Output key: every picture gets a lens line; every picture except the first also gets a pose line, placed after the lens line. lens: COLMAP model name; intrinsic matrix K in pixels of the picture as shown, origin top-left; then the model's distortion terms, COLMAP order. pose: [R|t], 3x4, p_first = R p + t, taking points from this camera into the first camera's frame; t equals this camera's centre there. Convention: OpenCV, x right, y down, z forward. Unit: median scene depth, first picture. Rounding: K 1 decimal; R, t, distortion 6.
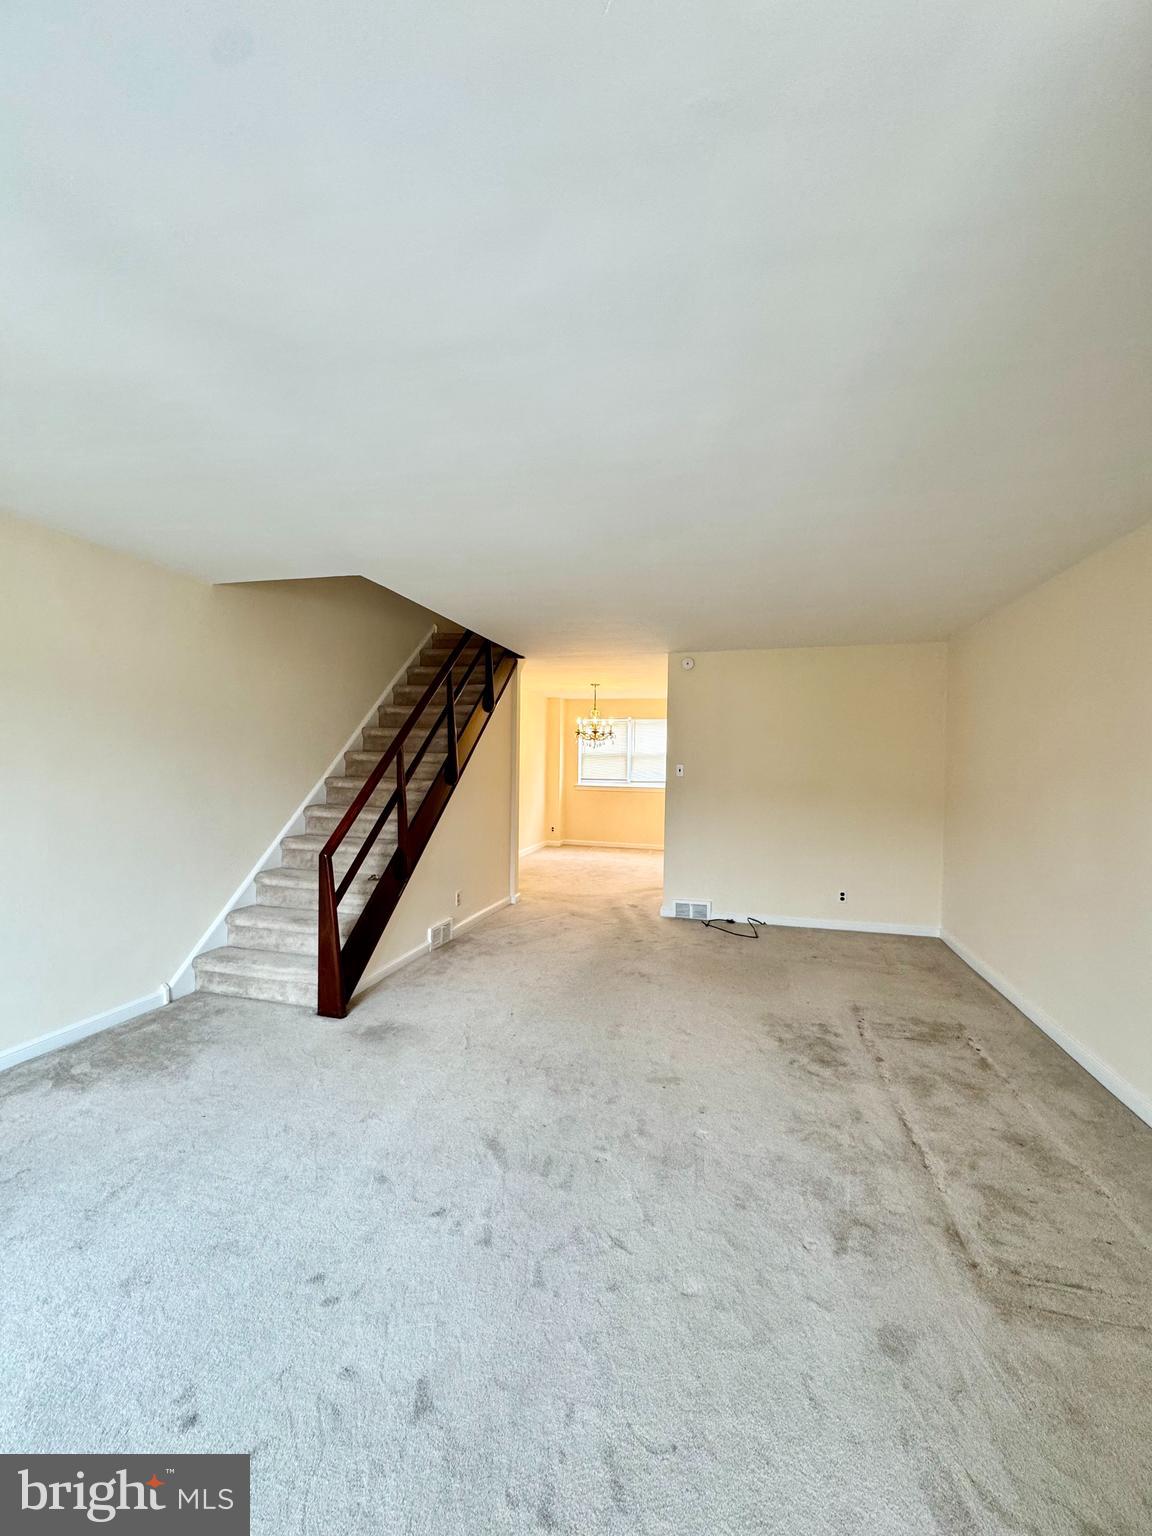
lens RADIAL K [[618.6, 0, 576.1], [0, 618.6, 763.2], [0, 0, 1]] dist [-0.002661, -0.000024]
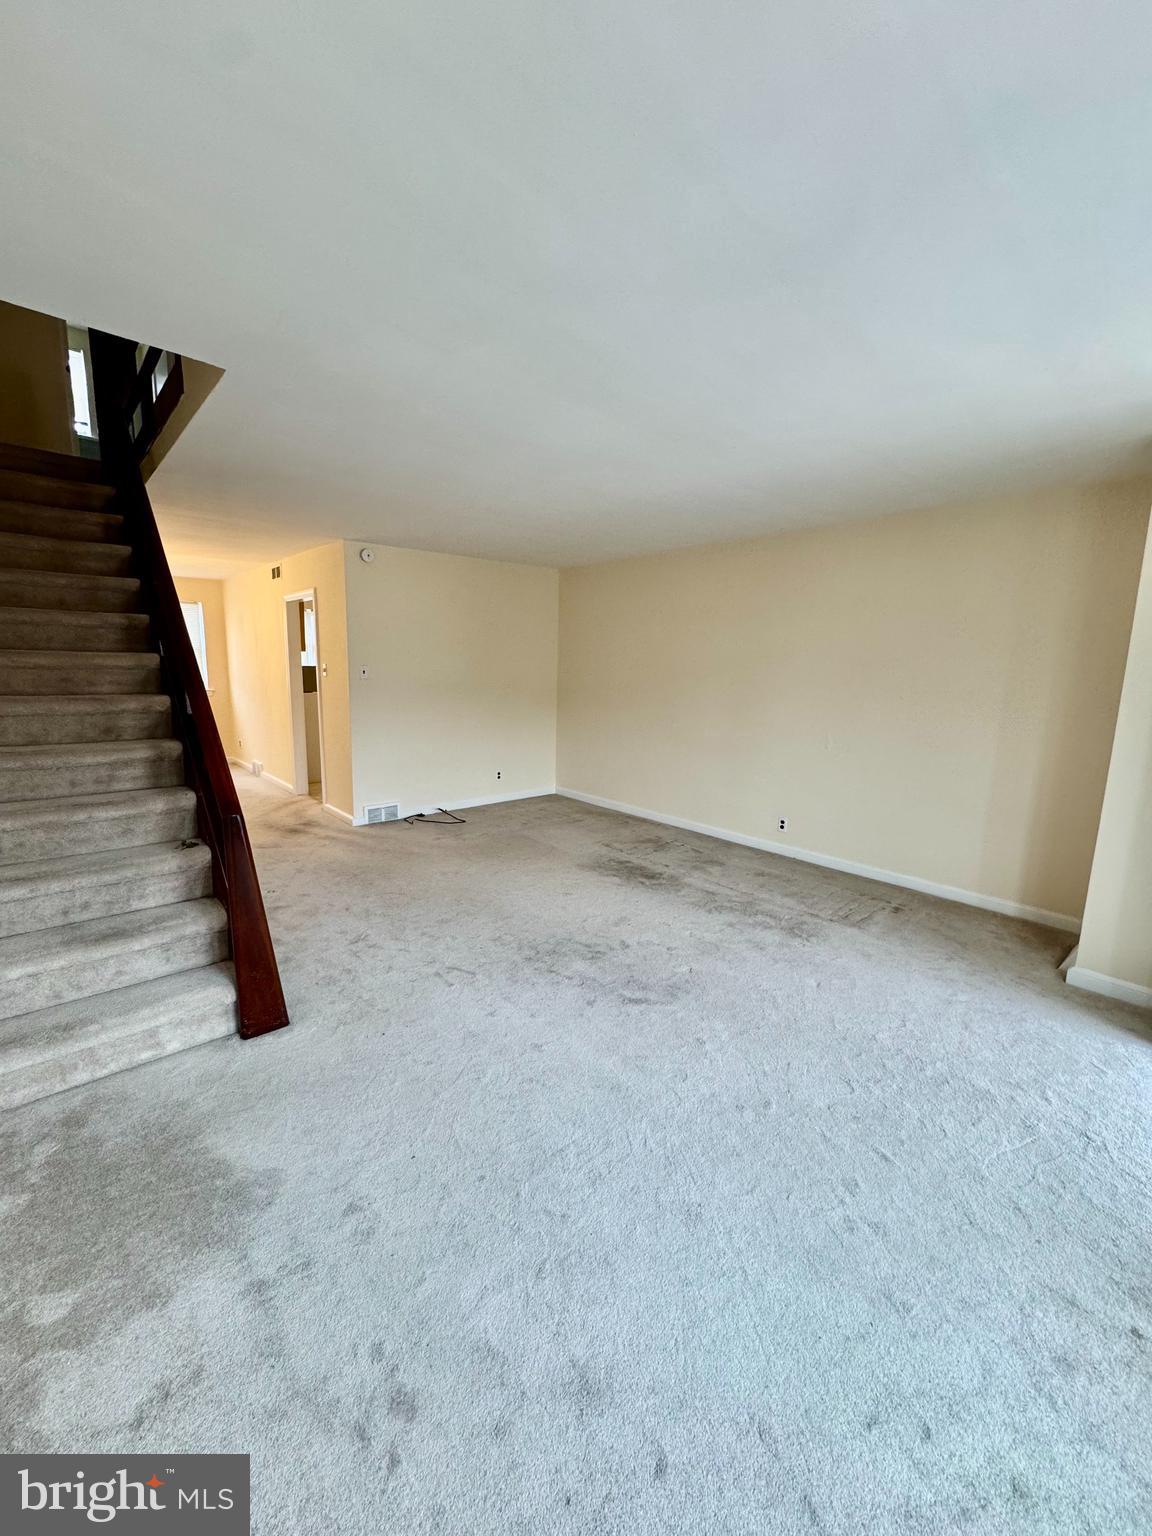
lens RADIAL K [[618.6, 0, 575.5], [0, 618.6, 771.0], [0, 0, 1]] dist [-0.002661, -0.000024]
pose [[0.539815, -0.147024, 0.828845, -0.775245], [-0.011356, 0.983268, 0.181812, -0.026457], [-0.841707, -0.107558, 0.529113, 0.354053]]
